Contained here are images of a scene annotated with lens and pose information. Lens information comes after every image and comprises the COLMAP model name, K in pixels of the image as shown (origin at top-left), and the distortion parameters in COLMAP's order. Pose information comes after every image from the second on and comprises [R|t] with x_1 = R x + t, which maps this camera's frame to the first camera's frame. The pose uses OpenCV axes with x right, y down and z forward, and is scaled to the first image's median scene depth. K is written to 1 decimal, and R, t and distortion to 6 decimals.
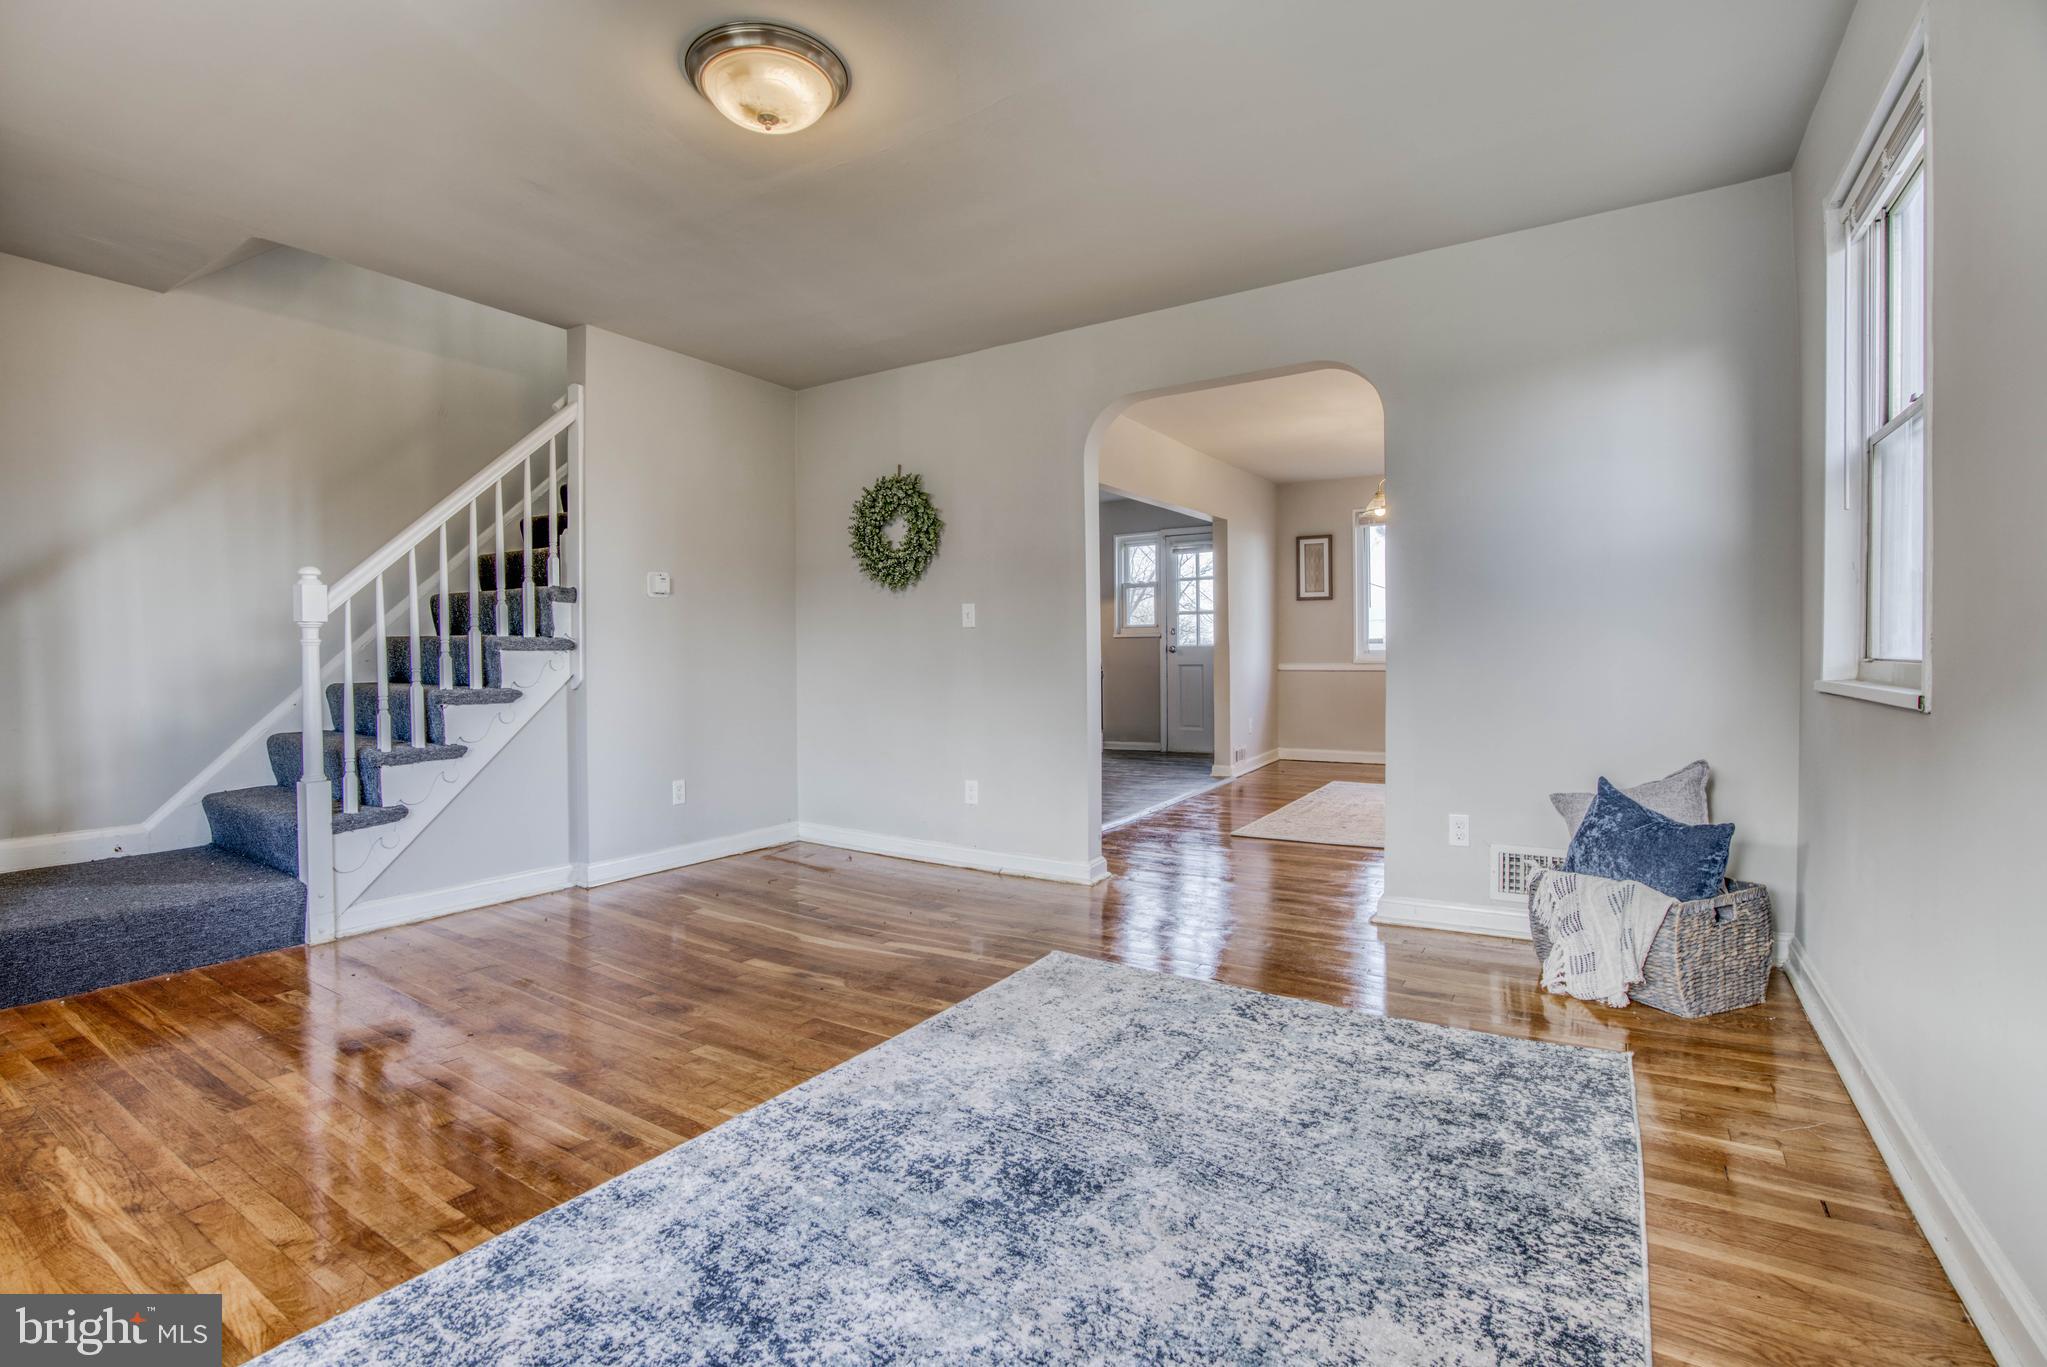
lens RADIAL K [[933.3, 0, 1013.1], [0, 933.3, 675.6], [0, 0, 1]] dist [-0.059786, 0.020062]
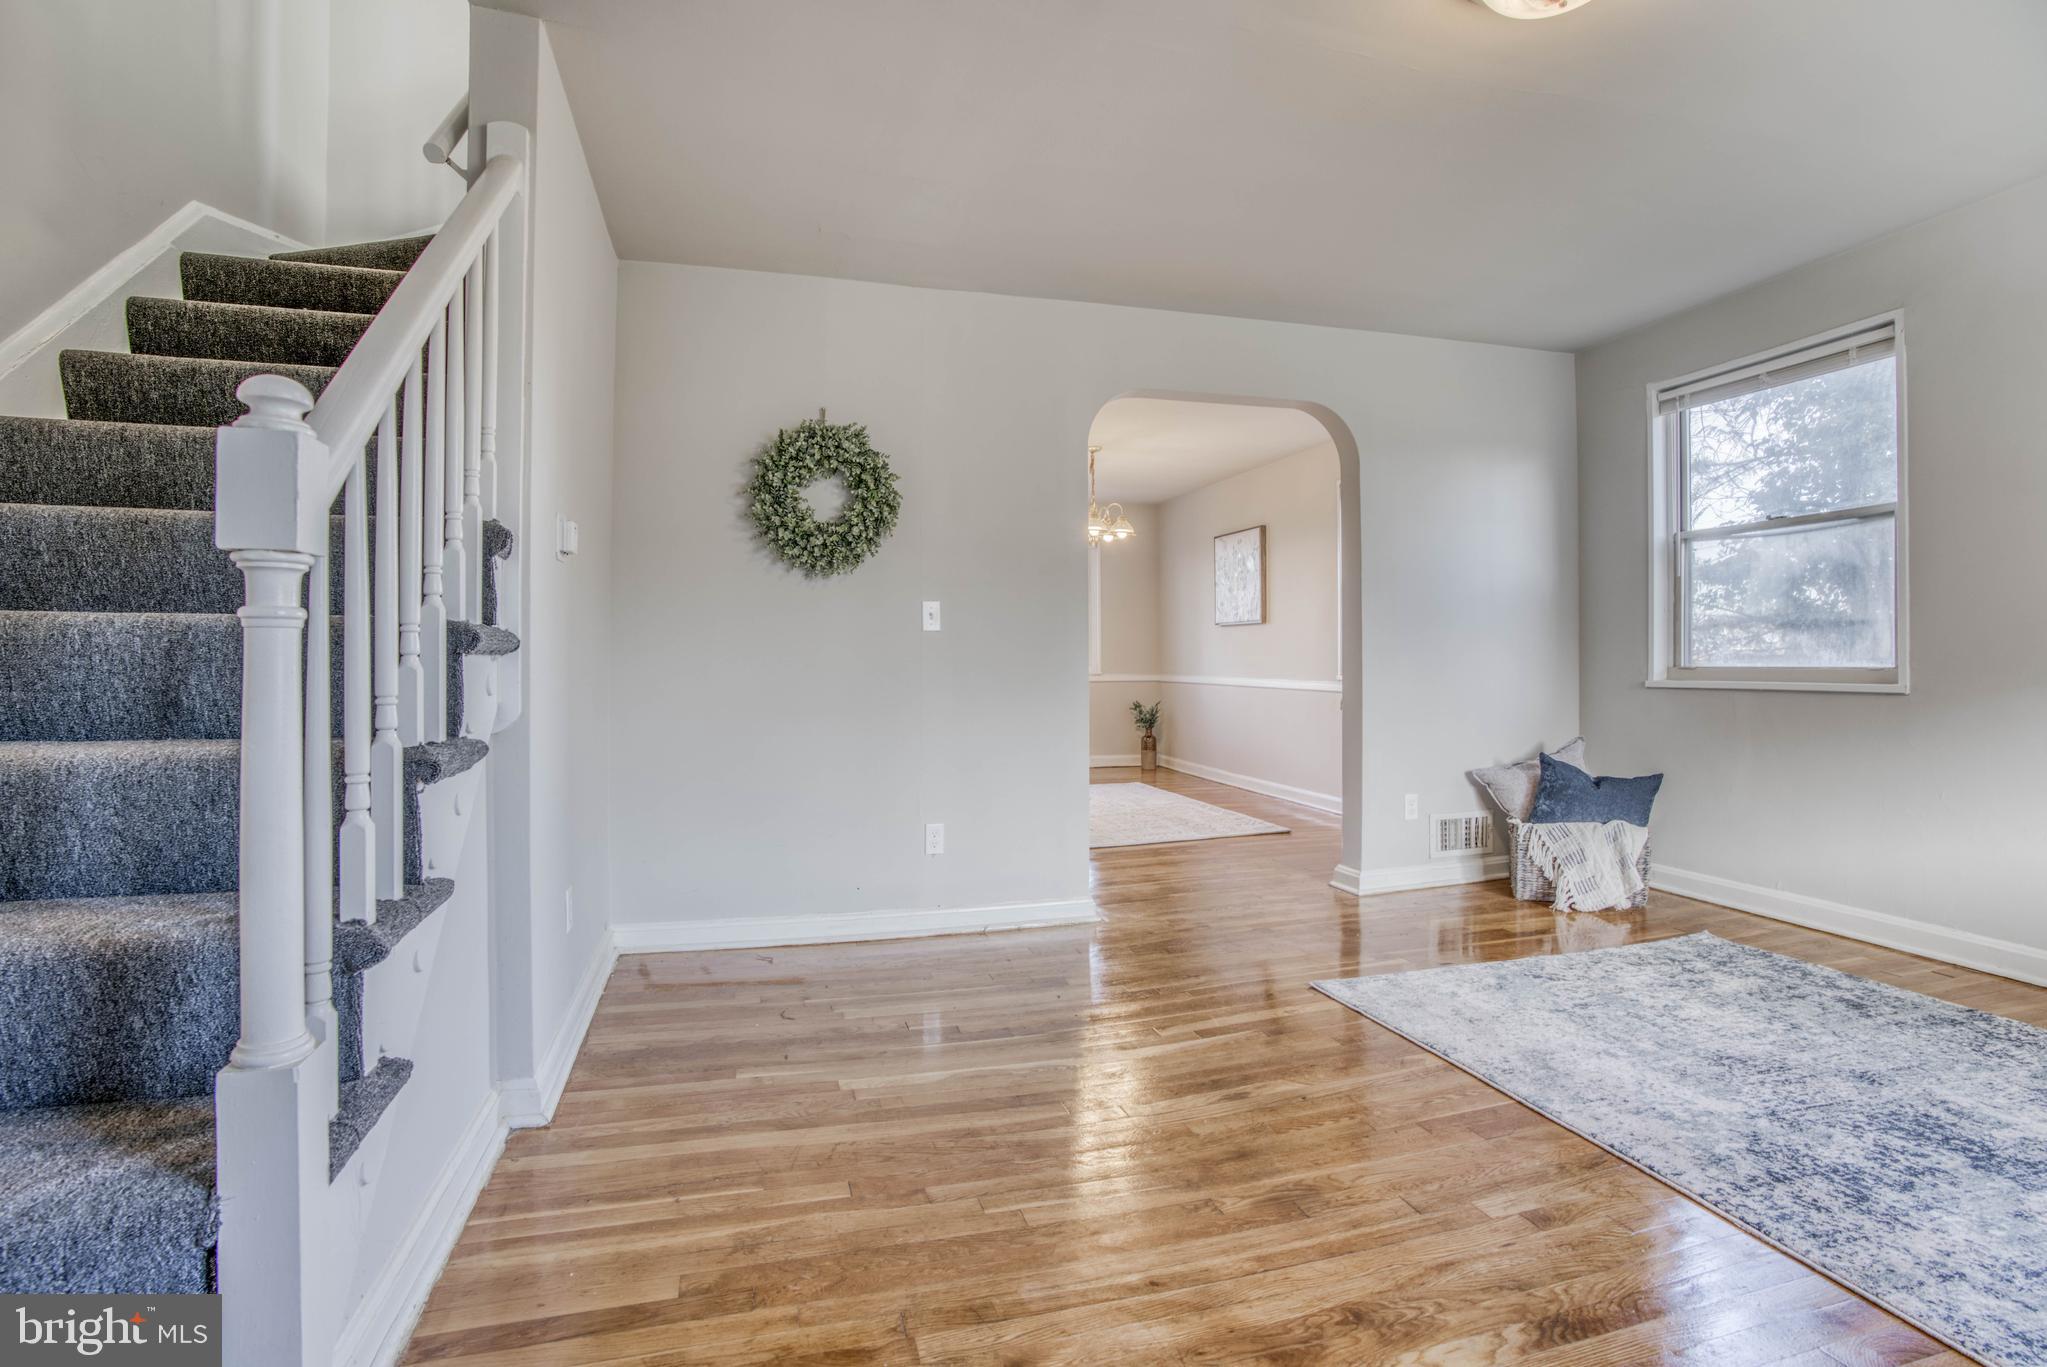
lens RADIAL K [[933.3, 0, 992.8], [0, 933.3, 664.1], [0, 0, 1]] dist [-0.059786, 0.020062]
pose [[0.668914, 0.005208, 0.743322, -1.080556], [0.016703, 0.999618, -0.022036, -0.009095], [-0.743153, 0.027156, 0.668571, 0.771071]]
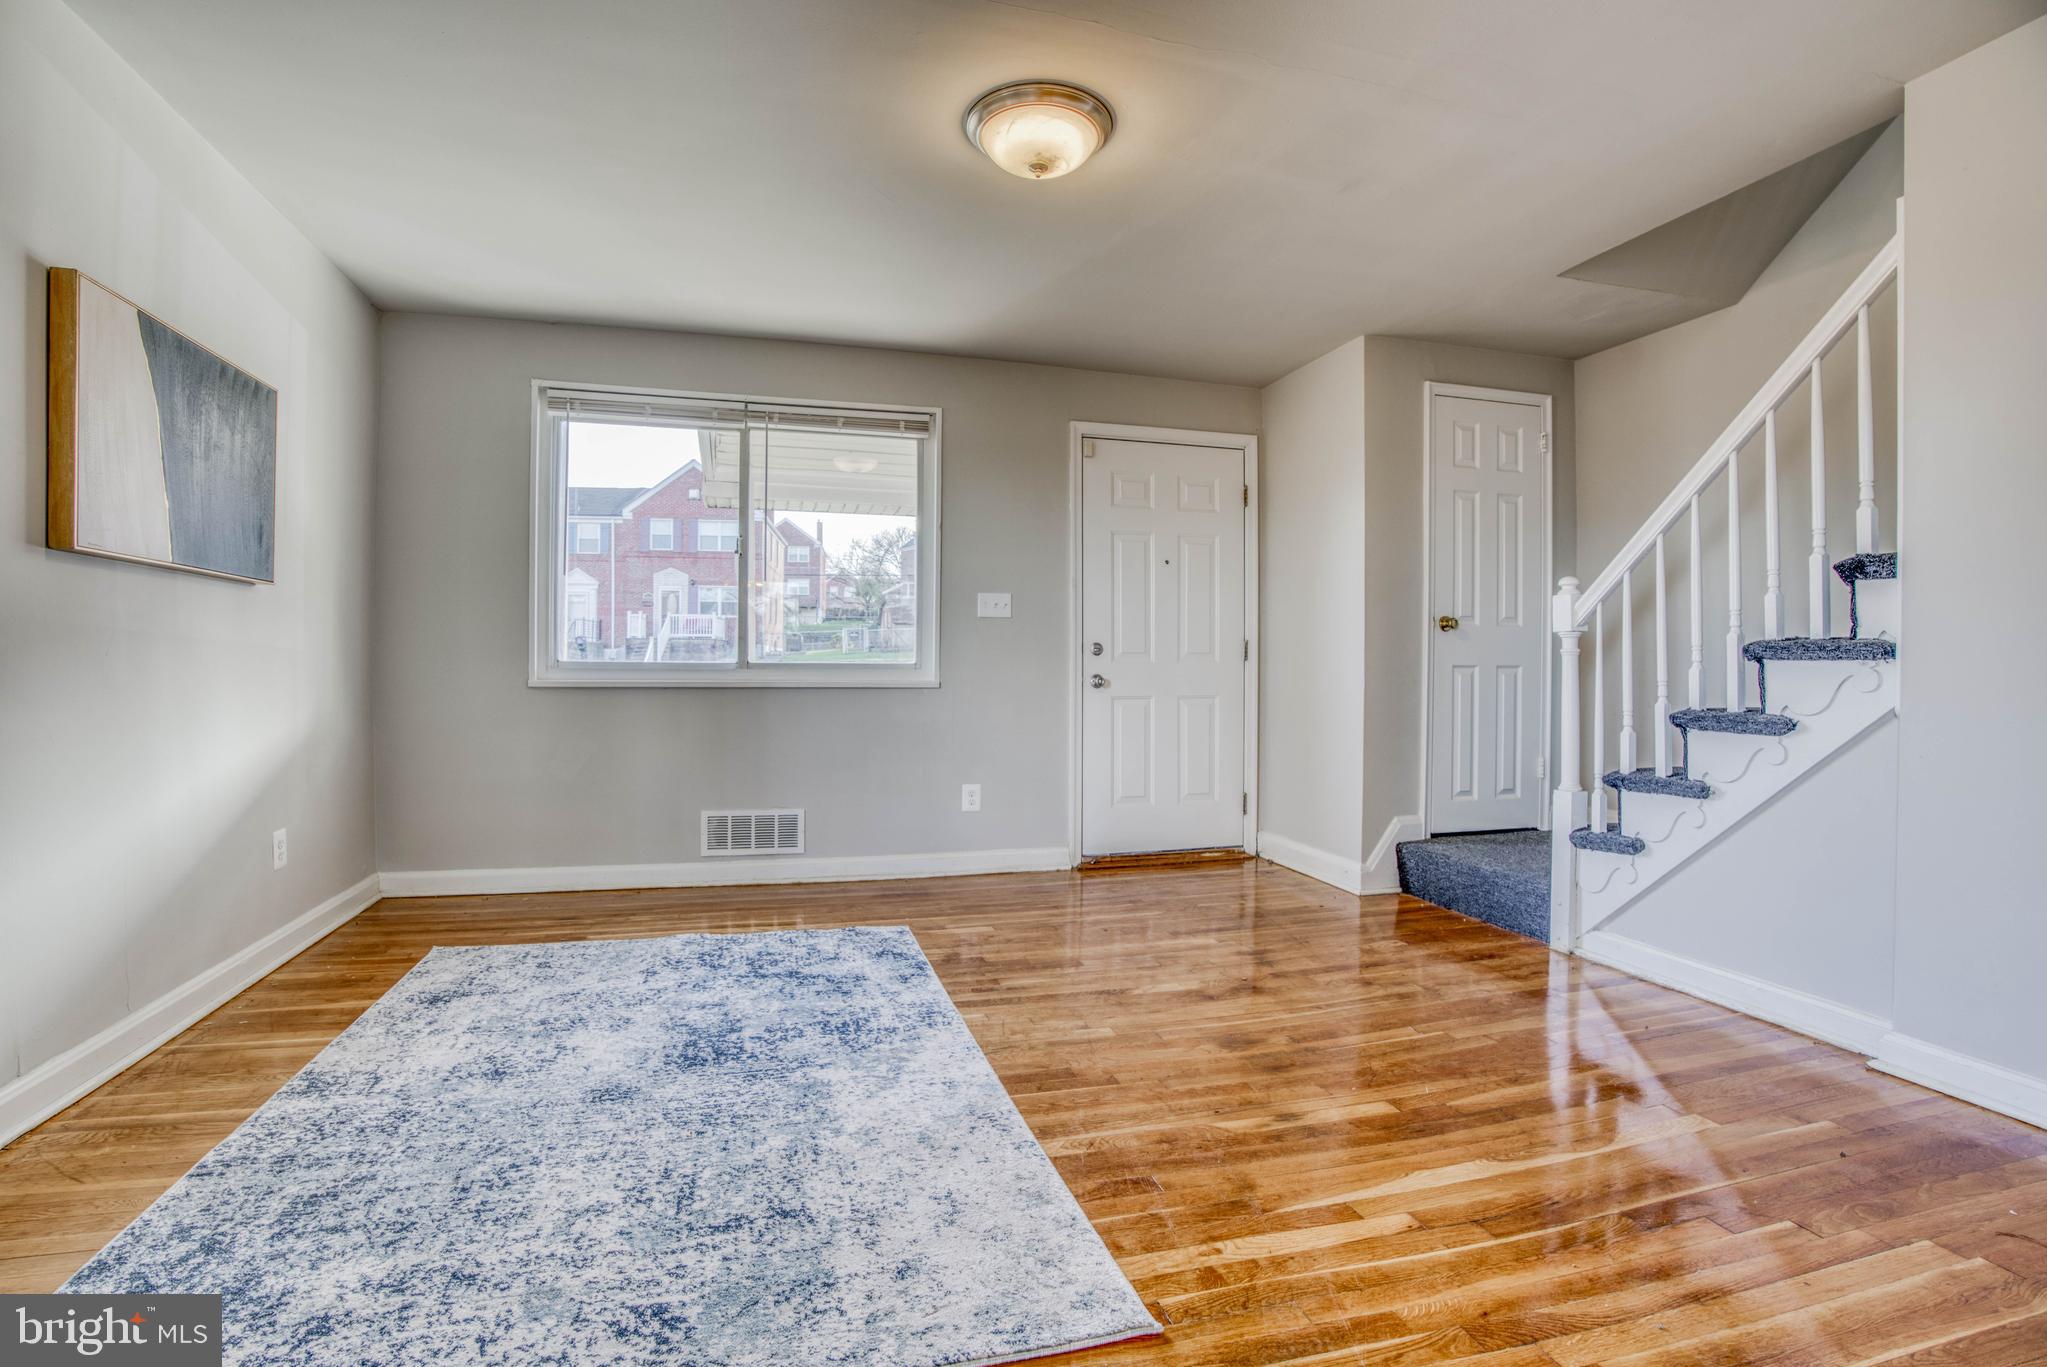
lens RADIAL K [[933.3, 0, 983.2], [0, 933.3, 667.9], [0, 0, 1]] dist [-0.059786, 0.020062]
pose [[-0.671425, 0.002935, -0.741067, 0.535027], [-0.018593, 0.999611, 0.020805, -0.036084], [0.740840, 0.027747, -0.671109, 1.540529]]
